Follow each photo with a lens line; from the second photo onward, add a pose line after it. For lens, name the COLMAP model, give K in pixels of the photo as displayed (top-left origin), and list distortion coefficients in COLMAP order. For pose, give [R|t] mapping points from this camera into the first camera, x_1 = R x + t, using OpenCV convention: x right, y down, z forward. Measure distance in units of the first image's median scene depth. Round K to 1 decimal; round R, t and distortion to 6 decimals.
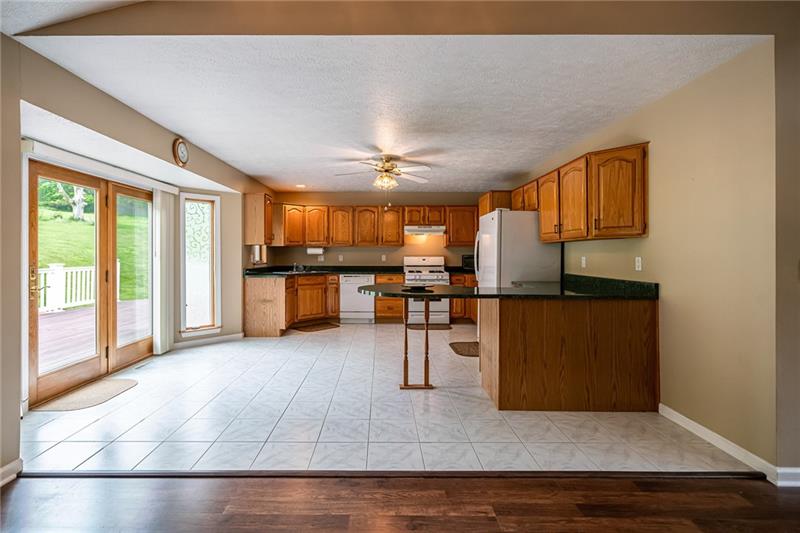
lens RADIAL K [[374.6, 0, 413.5], [0, 374.6, 254.7], [0, 0, 1]] dist [0.002306, 0.000029]
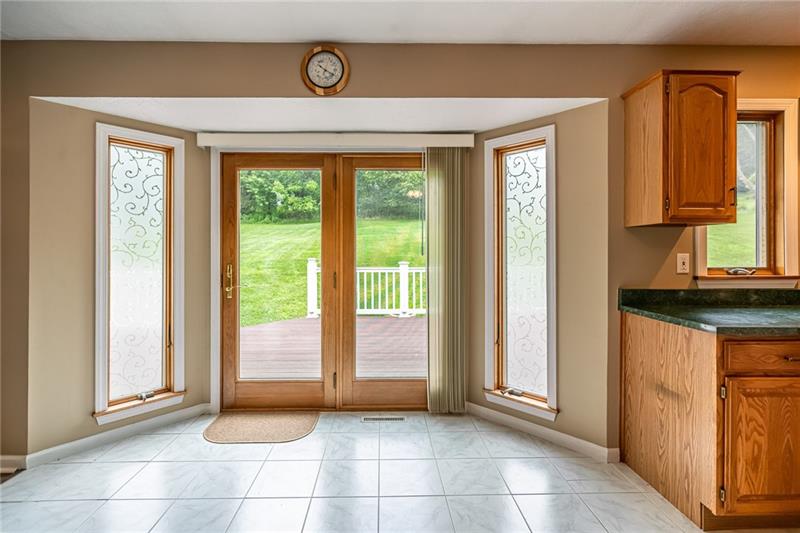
lens RADIAL K [[374.6, 0, 393.3], [0, 374.6, 254.2], [0, 0, 1]] dist [0.002306, 0.000029]
pose [[-0.064796, 0.004388, -0.997889, -0.059353], [0.000371, 0.999990, 0.004373, 0.000439], [0.997898, -0.000087, -0.064797, 1.073255]]
